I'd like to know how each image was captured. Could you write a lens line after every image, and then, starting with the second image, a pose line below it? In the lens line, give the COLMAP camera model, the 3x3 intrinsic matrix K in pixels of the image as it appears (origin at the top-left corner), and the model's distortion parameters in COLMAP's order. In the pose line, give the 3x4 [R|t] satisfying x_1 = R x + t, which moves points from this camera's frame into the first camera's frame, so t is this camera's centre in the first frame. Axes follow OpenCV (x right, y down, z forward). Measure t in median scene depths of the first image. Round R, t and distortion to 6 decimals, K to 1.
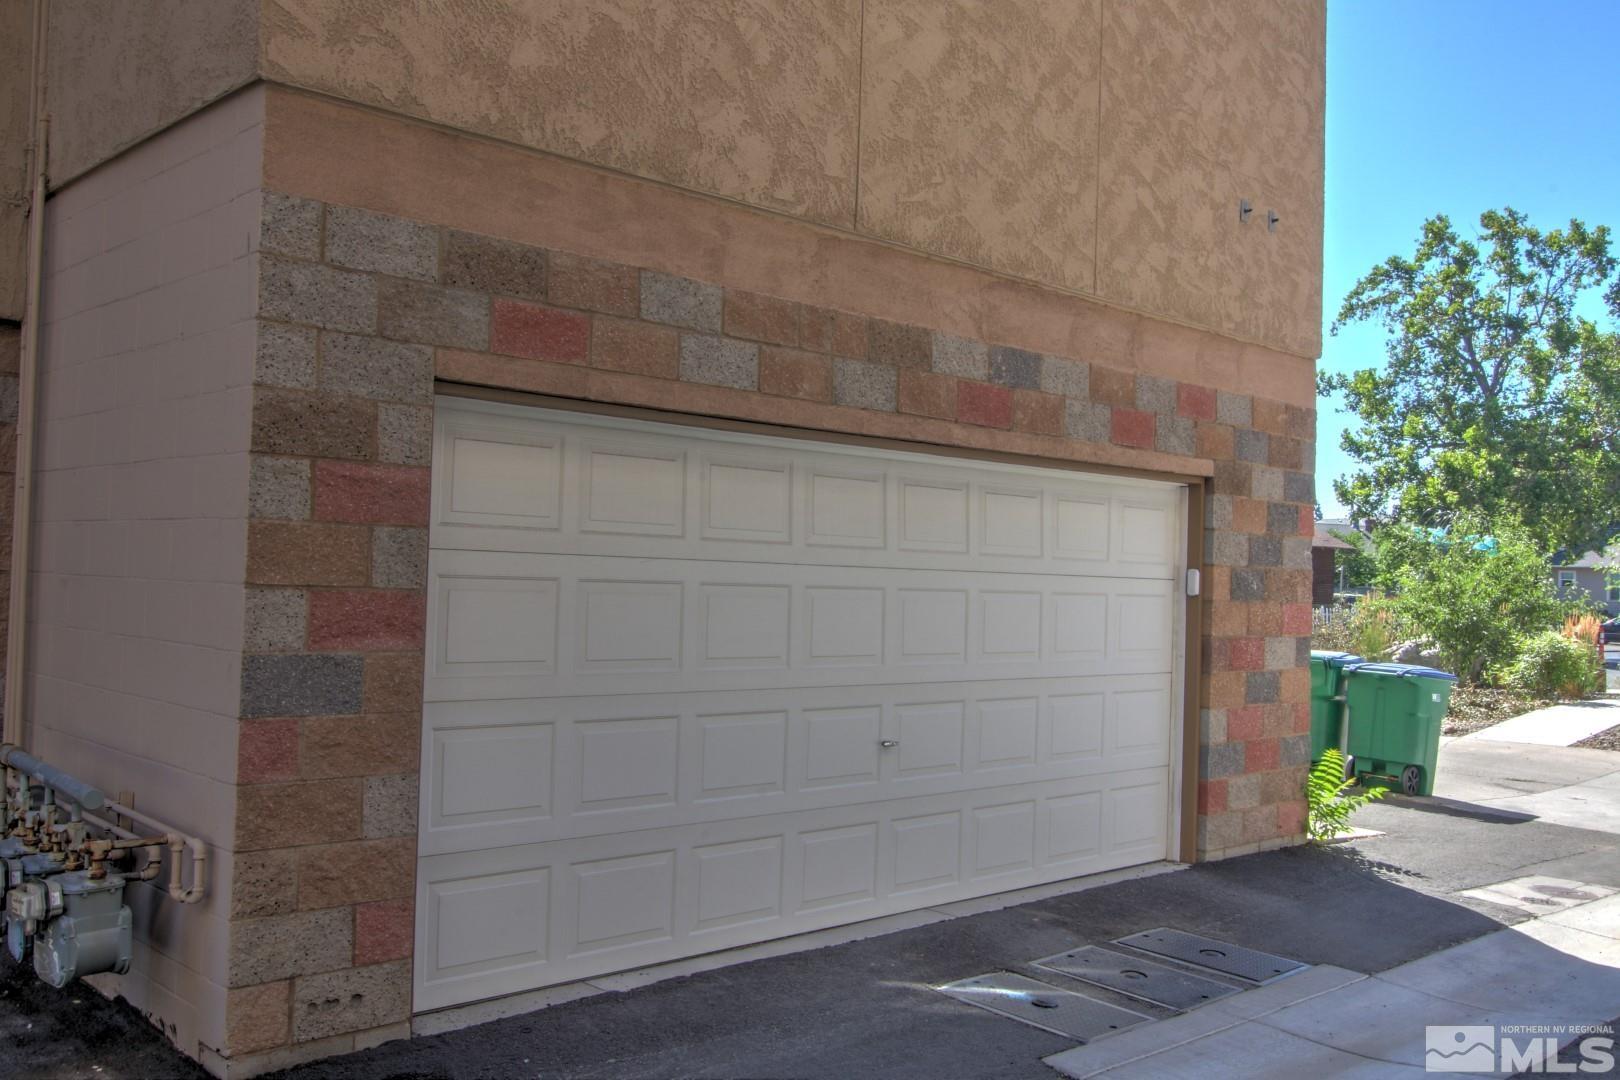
lens RADIAL K [[1460.4, 0, 811.8], [0, 1460.4, 539.5], [0, 0, 1]] dist [-0.010941, 0.009128]
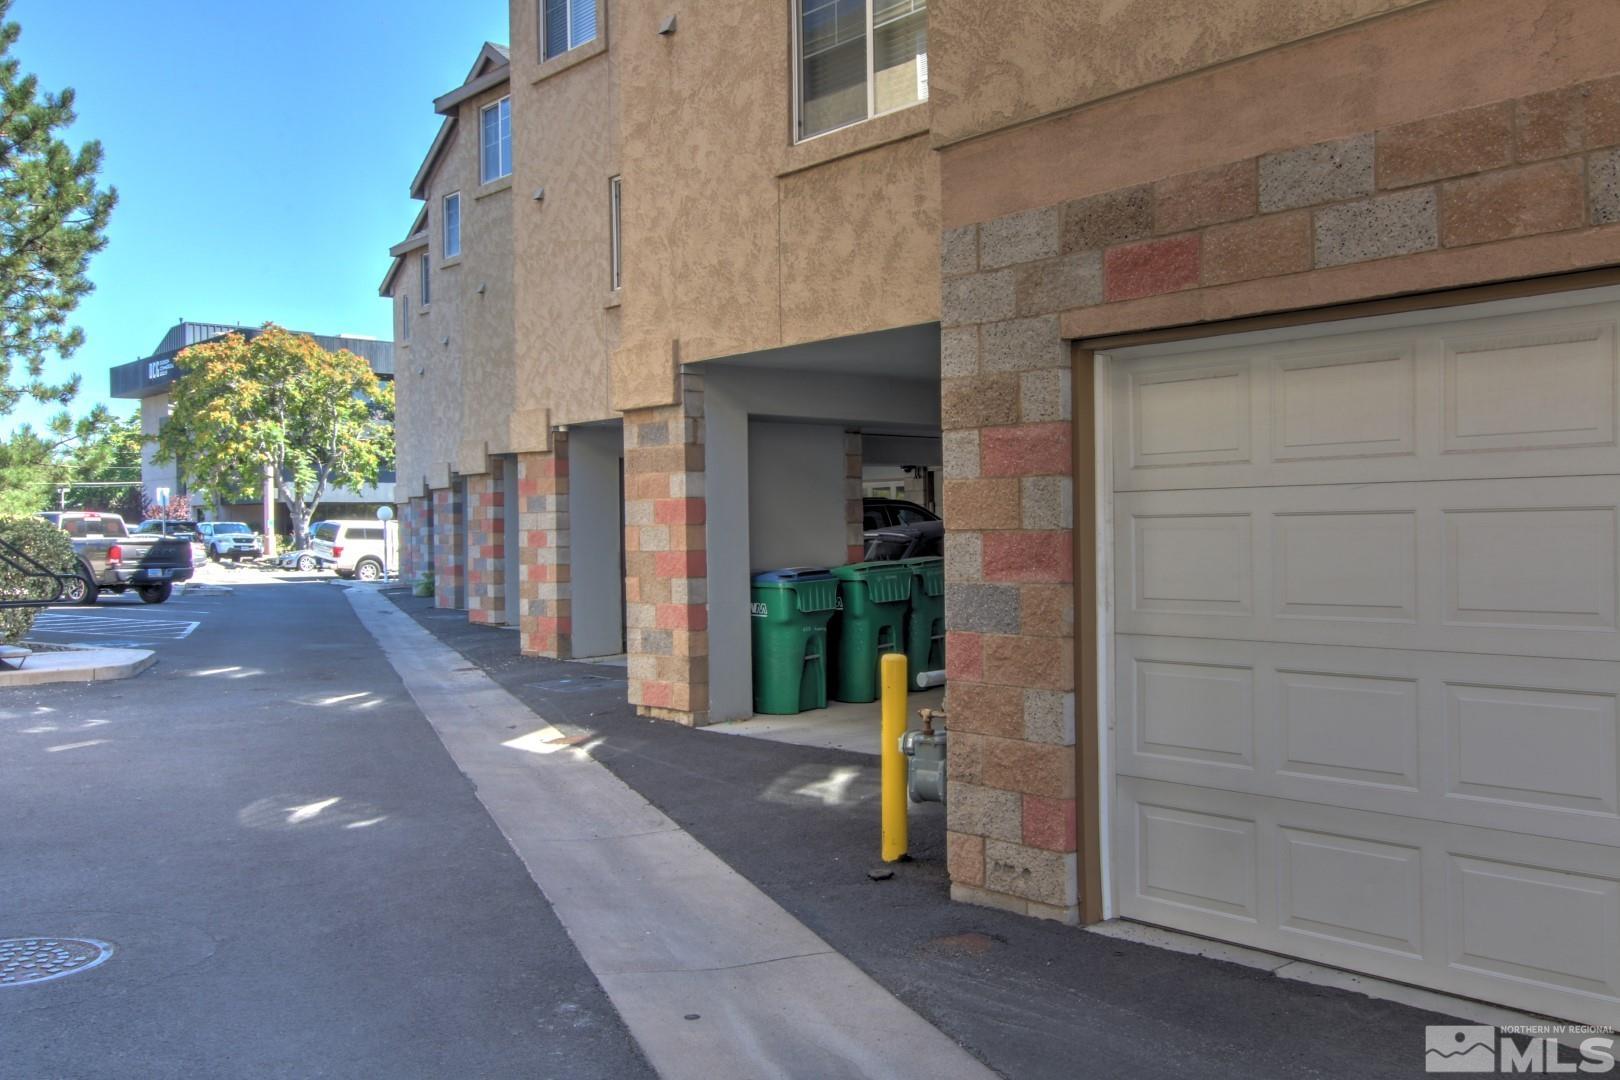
lens RADIAL K [[1460.4, 0, 810.5], [0, 1460.4, 543.9], [0, 0, 1]] dist [-0.010941, 0.009128]
pose [[-0.069267, -0.020423, -0.997389, 0.791135], [0.039281, 0.998959, -0.023183, 0.057870], [0.996825, -0.040785, -0.068392, 0.802623]]
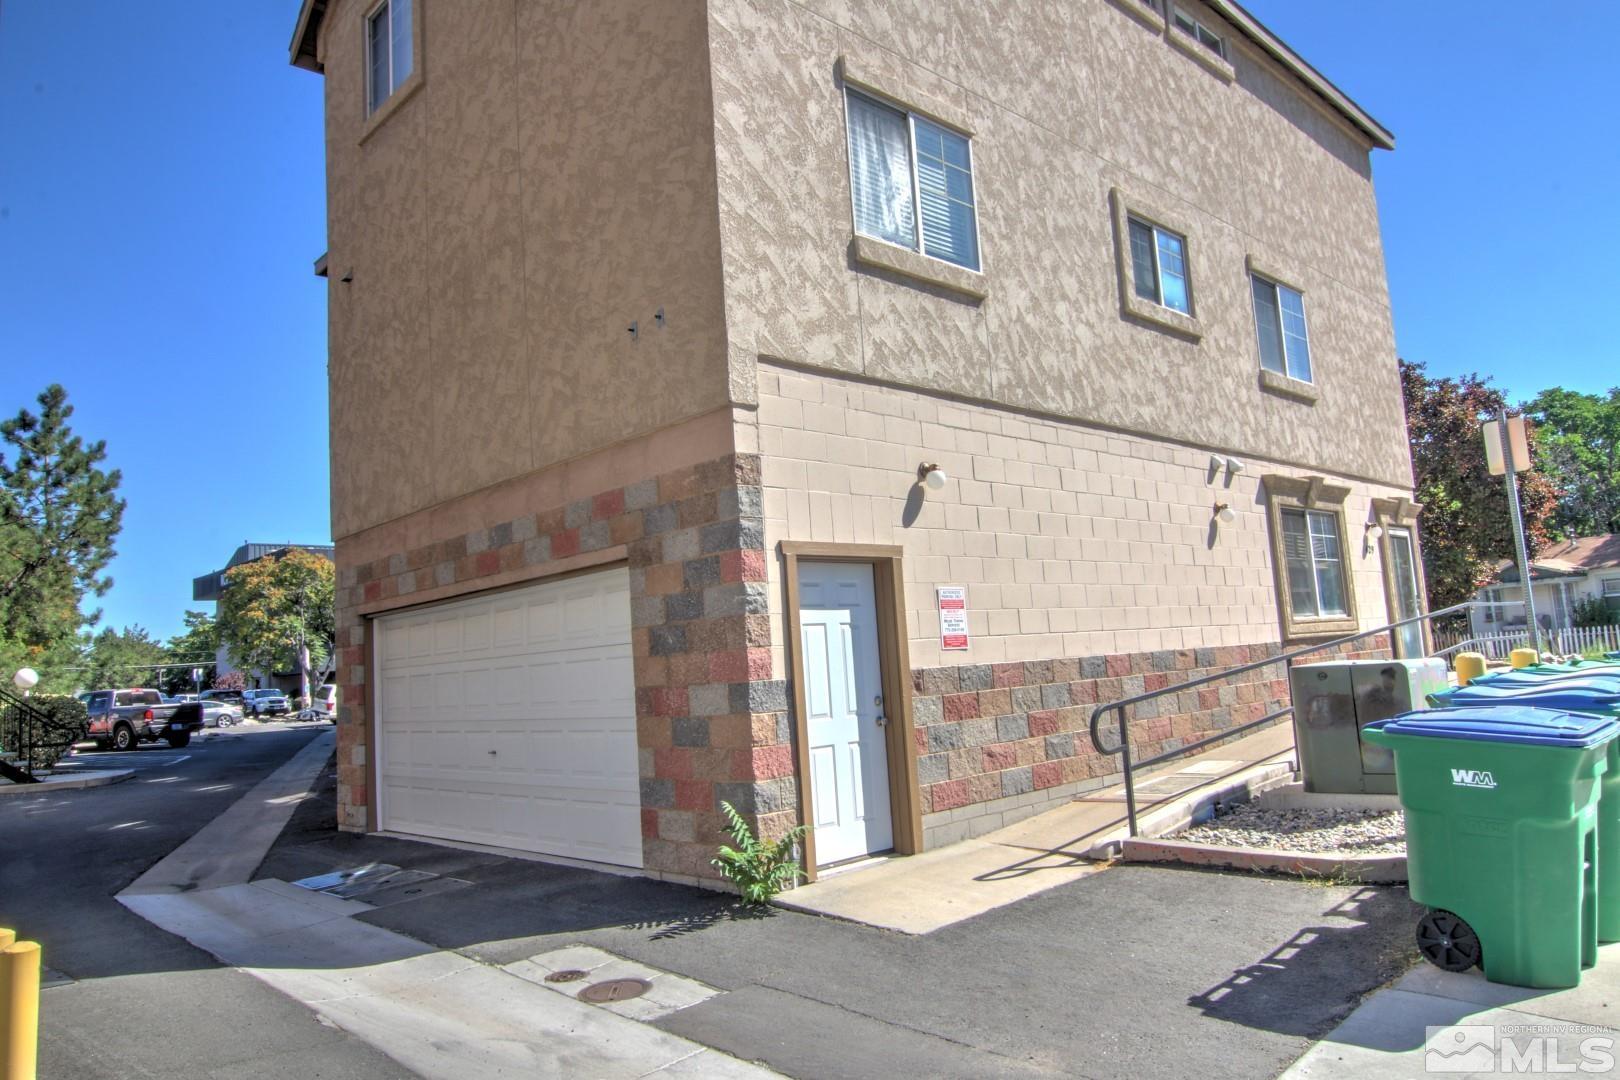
lens RADIAL K [[1090.7, 0, 813.2], [0, 1090.7, 535.6], [0, 0, 1]] dist [-0.004567, -0.004749]
pose [[-0.013894, -0.147863, -0.988910, 1.353196], [0.094858, 0.984350, -0.148514, 0.103649], [0.995394, -0.095870, 0.000349, 1.320440]]
